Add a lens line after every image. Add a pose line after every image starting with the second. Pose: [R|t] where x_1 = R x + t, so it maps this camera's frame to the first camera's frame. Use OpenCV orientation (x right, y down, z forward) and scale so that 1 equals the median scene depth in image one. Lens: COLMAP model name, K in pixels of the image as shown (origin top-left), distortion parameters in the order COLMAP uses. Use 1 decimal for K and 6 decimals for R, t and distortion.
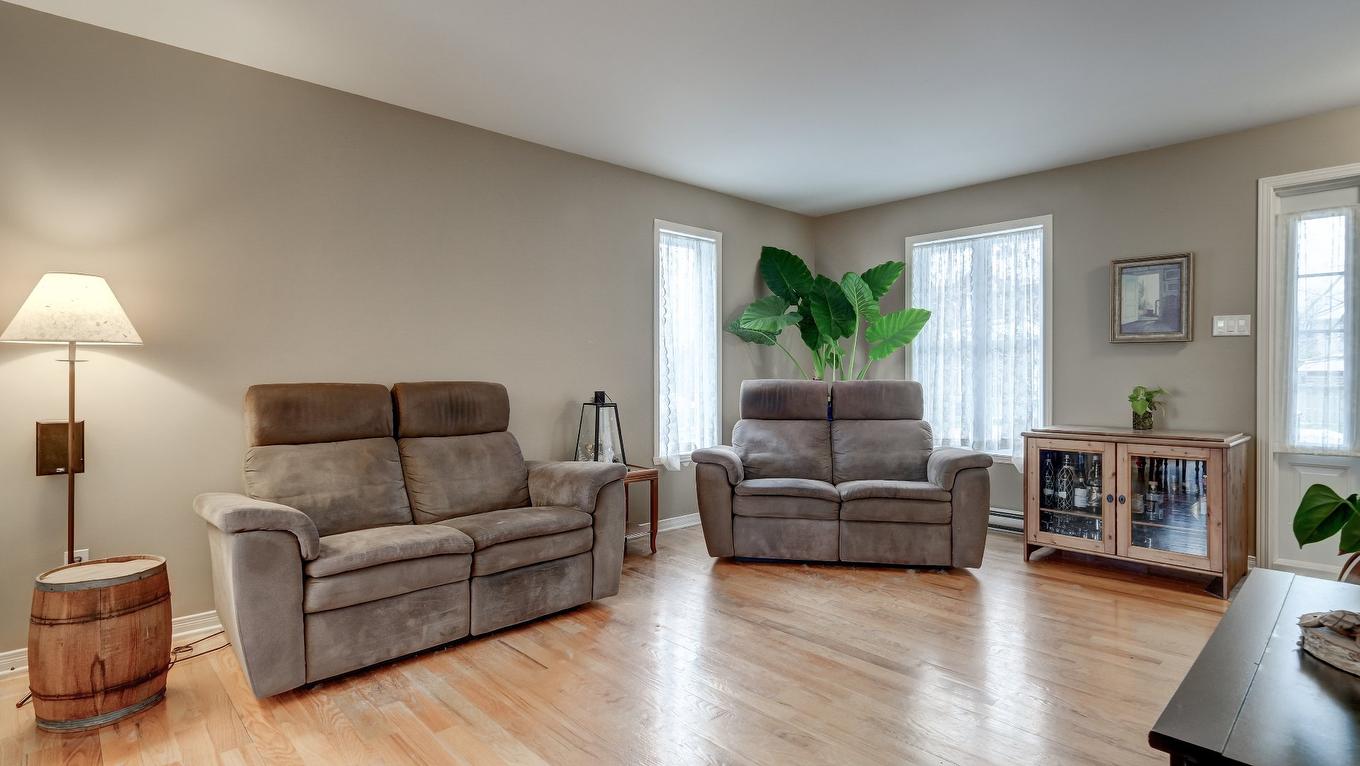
lens RADIAL K [[666.4, 0, 678.1], [0, 666.4, 375.7], [0, 0, 1]] dist [0.000417, -0.000598]
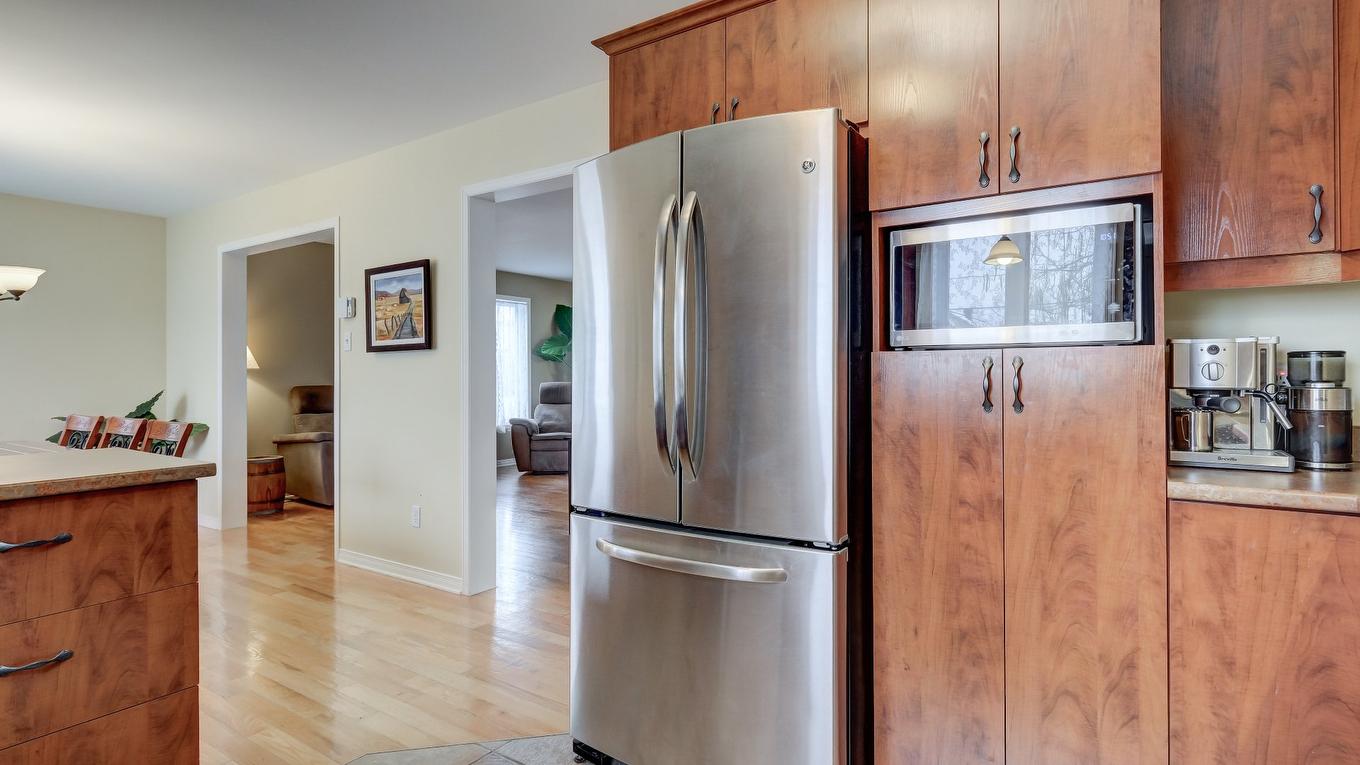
lens RADIAL K [[678.5, 0, 680.0], [0, 678.5, 382.5], [0, 0, 1]] dist [0.000507, -0.000089]
pose [[0.975752, -0.003801, 0.218845, 0.074926], [0.002357, 0.999974, 0.006859, -0.006613], [-0.218865, -0.006176, 0.975736, -1.084612]]
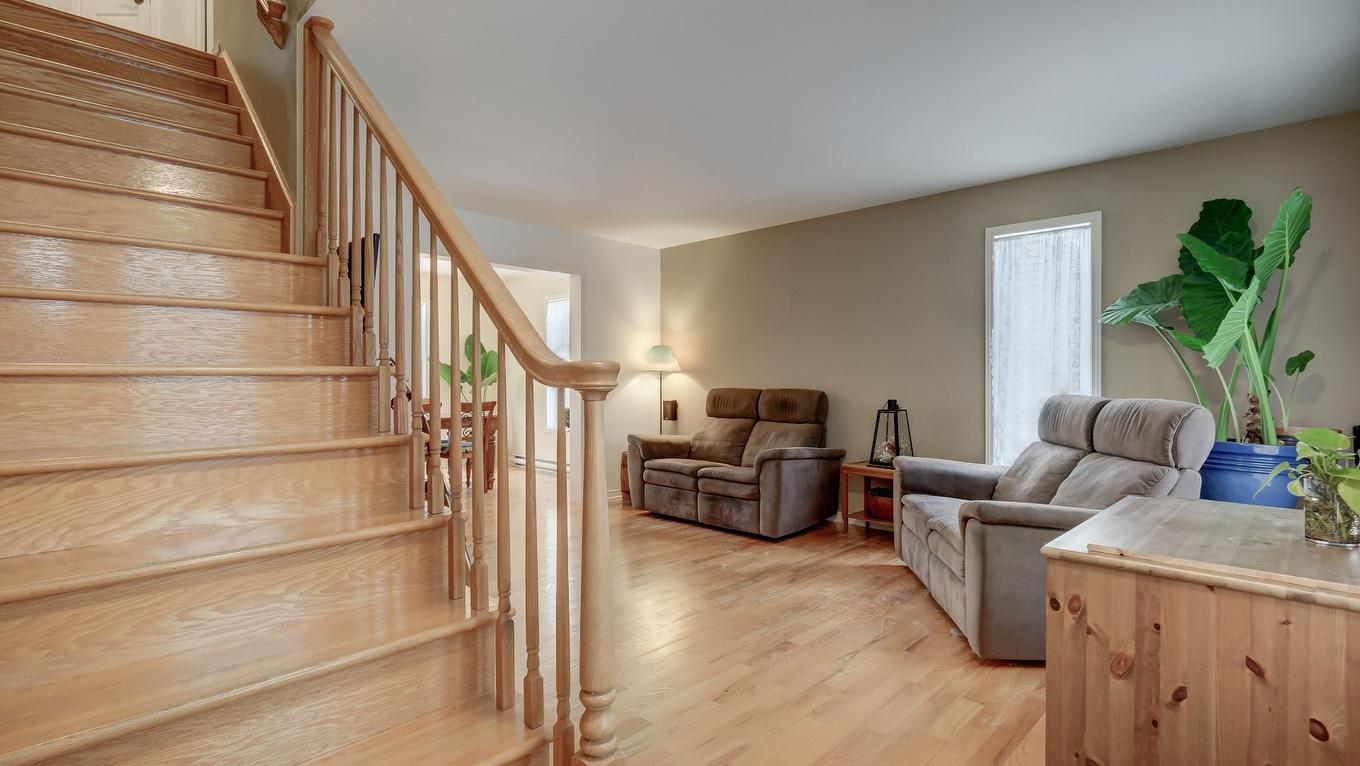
lens RADIAL K [[640.4, 0, 685.3], [0, 640.4, 379.9], [0, 0, 1]] dist [-0.003334, -0.000468]
pose [[0.062240, 0.000745, -0.998061, 1.038086], [-0.009078, 0.999959, 0.000181, -0.009421], [0.998020, 0.009049, 0.062244, 0.582452]]
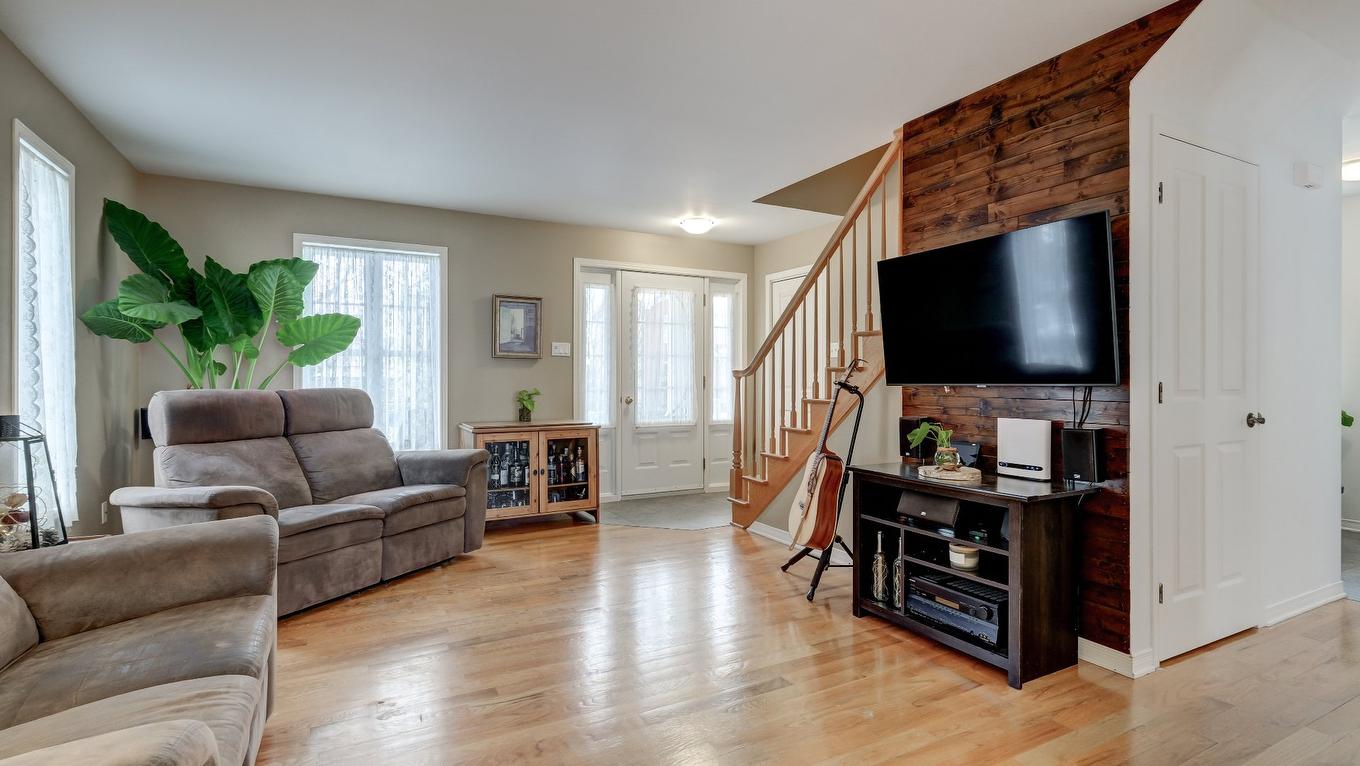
lens RADIAL K [[640.4, 0, 685.3], [0, 640.4, 379.9], [0, 0, 1]] dist [-0.003334, -0.000468]
pose [[0.254079, -0.001141, 0.967183, -0.501097], [0.003025, 0.999995, 0.000385, -0.004828], [-0.967179, 0.002827, 0.254081, 0.340713]]
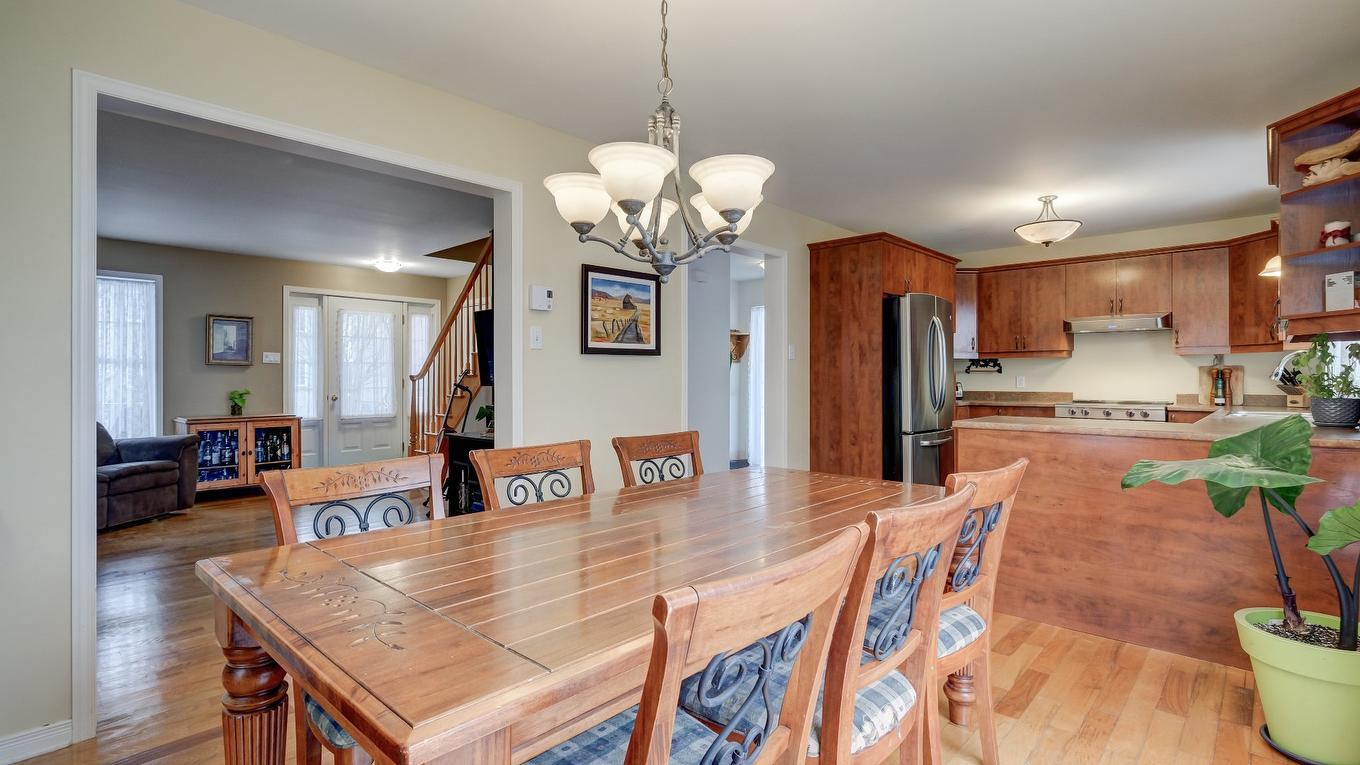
lens RADIAL K [[640.4, 0, 685.3], [0, 640.4, 379.4], [0, 0, 1]] dist [-0.003334, -0.000468]
pose [[-0.071619, -0.002066, 0.997430, -1.062760], [0.005196, 0.999984, 0.002444, -0.011722], [-0.997419, 0.005358, -0.071607, -0.057226]]
